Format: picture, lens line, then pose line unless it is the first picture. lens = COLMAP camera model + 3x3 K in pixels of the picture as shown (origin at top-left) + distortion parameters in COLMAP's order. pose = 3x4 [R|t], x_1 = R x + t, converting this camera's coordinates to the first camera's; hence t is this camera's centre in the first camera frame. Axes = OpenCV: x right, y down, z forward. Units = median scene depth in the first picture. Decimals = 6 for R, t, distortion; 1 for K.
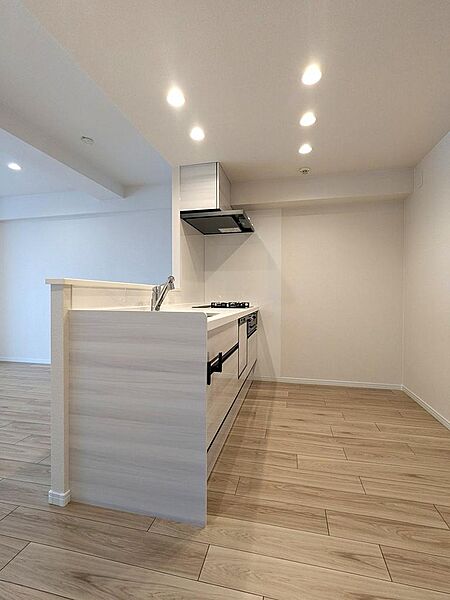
lens RADIAL K [[285.1, 0, 229.6], [0, 285.1, 300.7], [0, 0, 1]] dist [-0.001573, -0.000417]
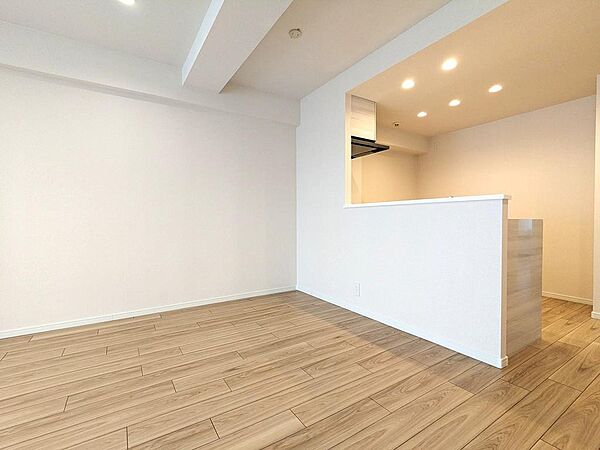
lens RADIAL K [[285.1, 0, 304.6], [0, 285.1, 222.4], [0, 0, 1]] dist [-0.001573, -0.000417]
pose [[0.700082, -0.004679, 0.714047, -1.116535], [0.026882, 0.999442, -0.019807, 0.039706], [-0.713556, 0.033061, 0.699818, 0.380231]]
